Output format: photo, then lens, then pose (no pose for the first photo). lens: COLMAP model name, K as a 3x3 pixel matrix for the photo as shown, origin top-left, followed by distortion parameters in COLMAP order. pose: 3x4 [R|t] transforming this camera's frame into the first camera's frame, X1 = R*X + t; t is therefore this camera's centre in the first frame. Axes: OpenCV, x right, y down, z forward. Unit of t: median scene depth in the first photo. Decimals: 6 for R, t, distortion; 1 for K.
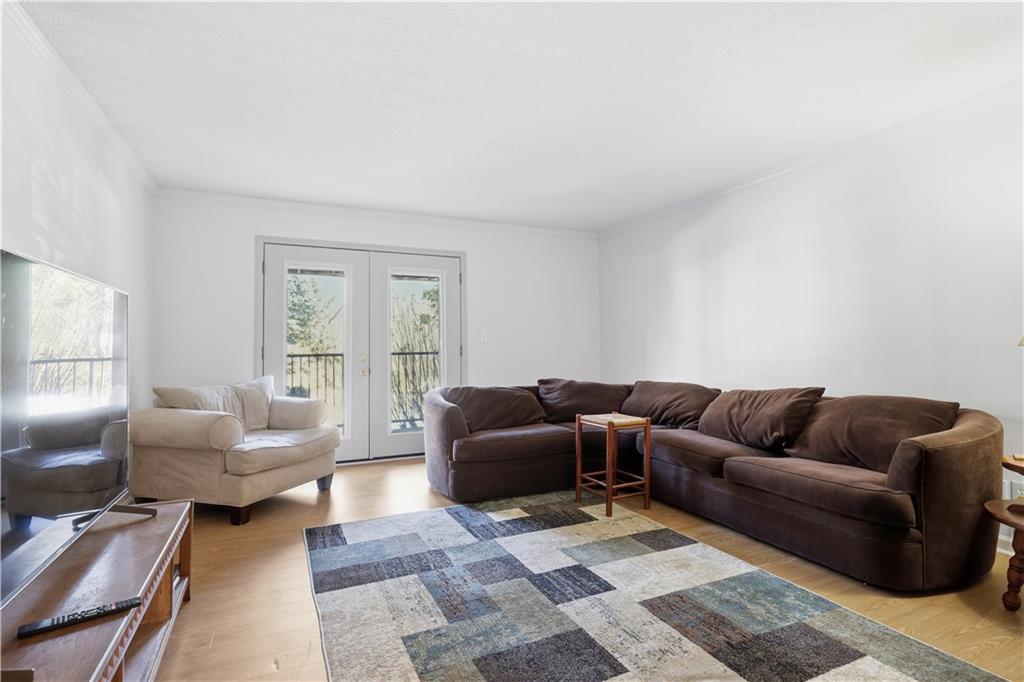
lens RADIAL K [[491.8, 0, 517.5], [0, 491.8, 327.4], [0, 0, 1]] dist [-0.001817, 0.002817]
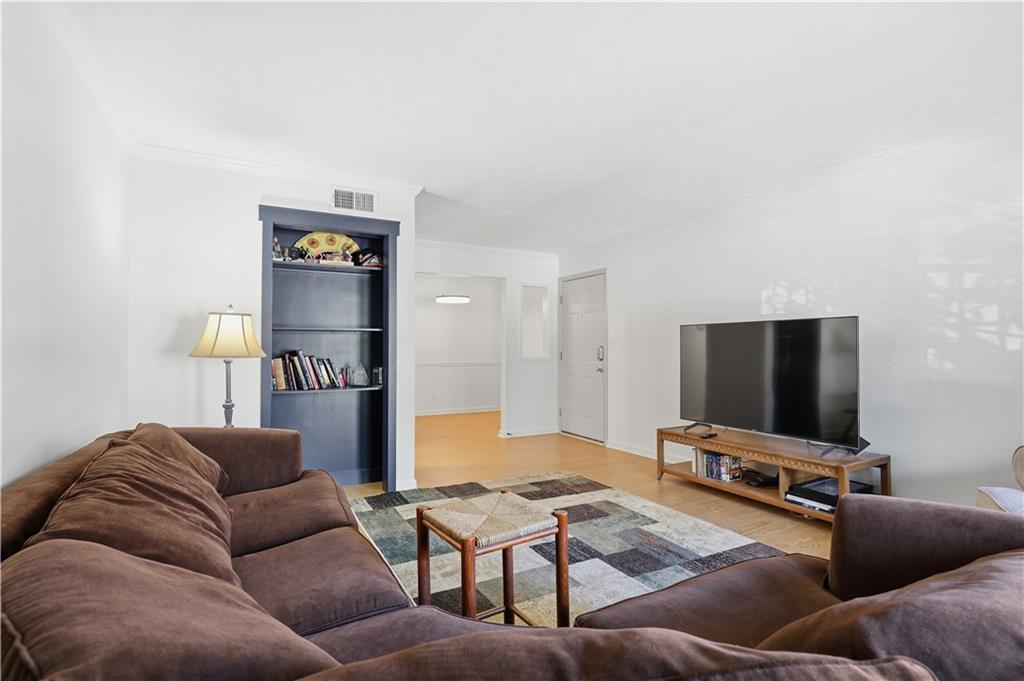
lens RADIAL K [[491.8, 0, 514.6], [0, 491.8, 342.0], [0, 0, 1]] dist [-0.001817, 0.002817]
pose [[-0.998904, 0.007356, -0.046235, 0.222774], [0.009857, 0.998487, -0.054102, 0.054860], [0.045767, -0.054498, -0.997464, 1.738155]]
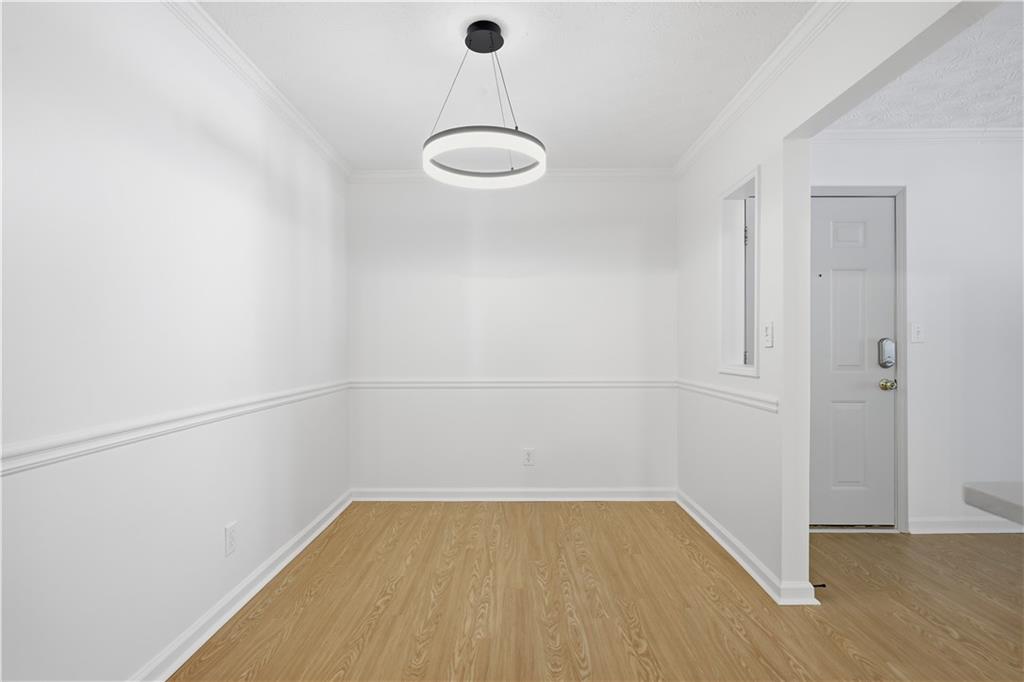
lens RADIAL K [[491.8, 0, 512.6], [0, 491.8, 344.8], [0, 0, 1]] dist [-0.001817, 0.002817]
pose [[-0.435036, 0.012476, -0.900327, 1.052090], [0.039813, 0.999193, -0.005392, -0.048524], [0.899533, -0.038191, -0.435181, -0.542741]]
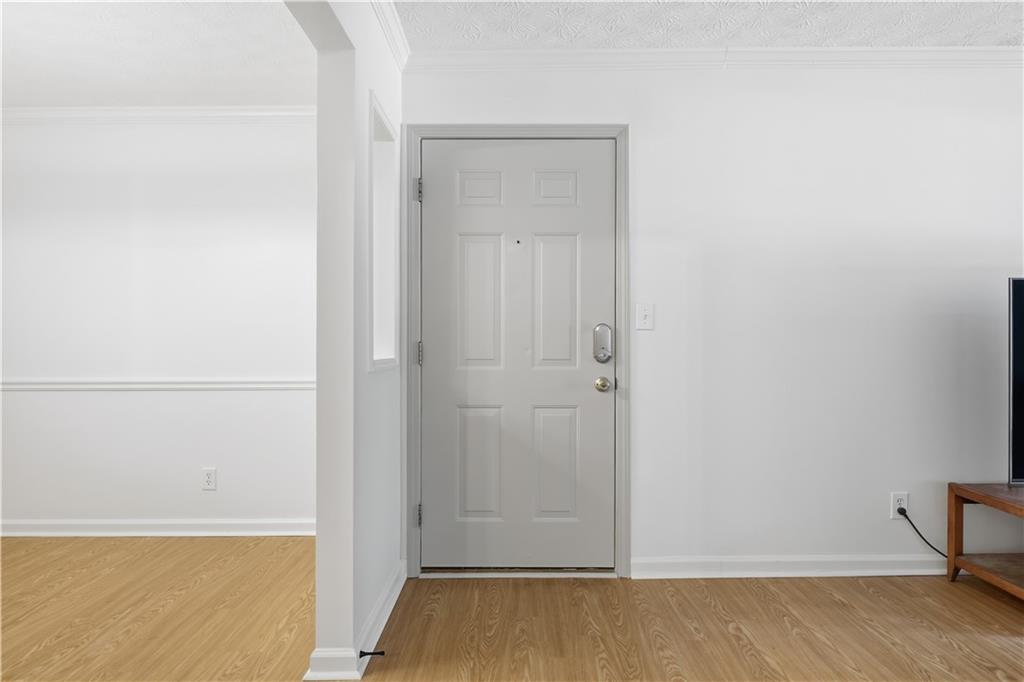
lens RADIAL K [[597.9, 0, 516.6], [0, 597.9, 340.5], [0, 0, 1]] dist [0.014522, -0.003465]
pose [[-0.436267, 0.015899, -0.899677, 0.705707], [0.041216, 0.999148, -0.002330, -0.013065], [0.898873, -0.038098, -0.436551, 0.013096]]
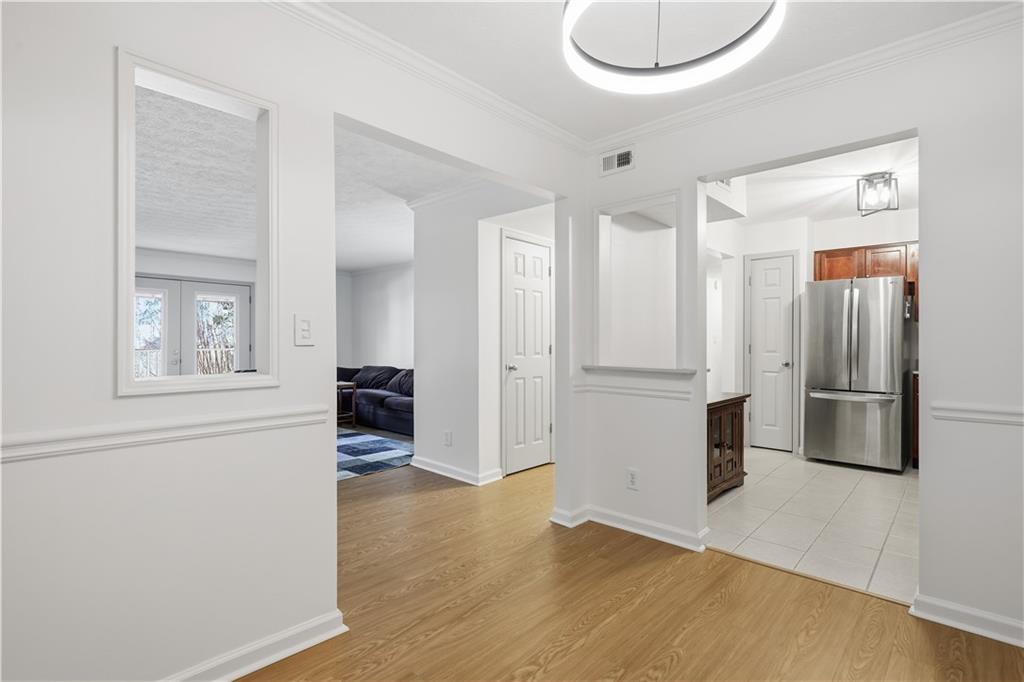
lens RADIAL K [[491.8, 0, 516.3], [0, 491.8, 338.8], [0, 0, 1]] dist [-0.001817, 0.002817]
pose [[0.931045, 0.011647, 0.364719, 0.165217], [-0.022224, 0.999445, 0.024818, -0.063566], [-0.364228, -0.031212, 0.930787, -1.224535]]
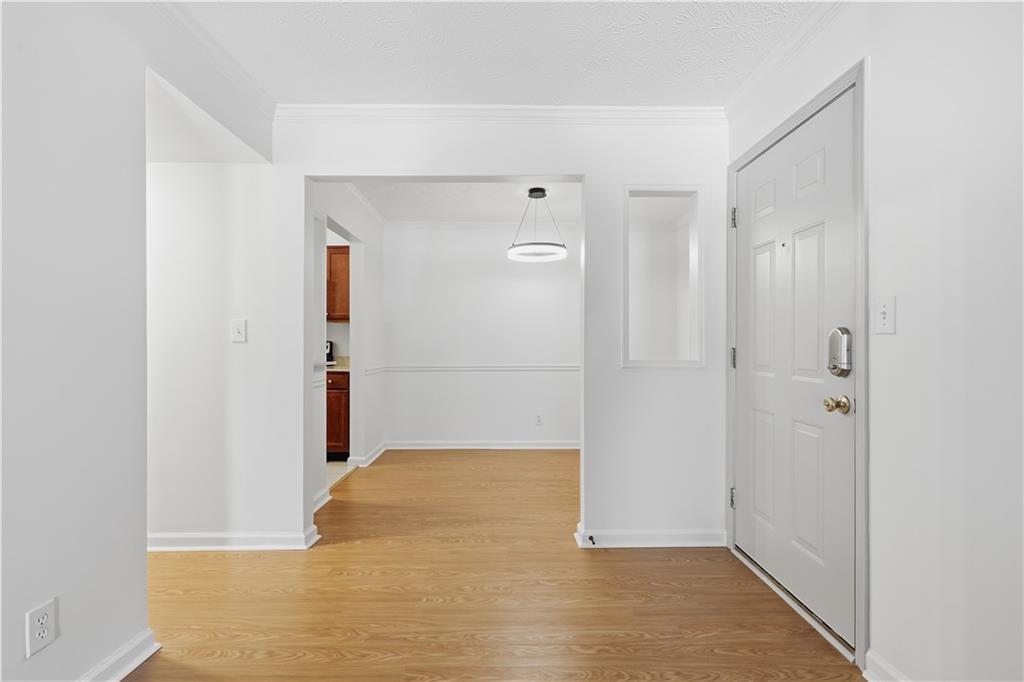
lens RADIAL K [[491.8, 0, 508.2], [0, 491.8, 339.9], [0, 0, 1]] dist [-0.001817, 0.002817]
pose [[-0.902035, 0.014269, 0.431428, -0.115294], [-0.007544, 0.998780, -0.048806, 0.013292], [-0.431598, -0.047279, -0.900826, 0.463710]]
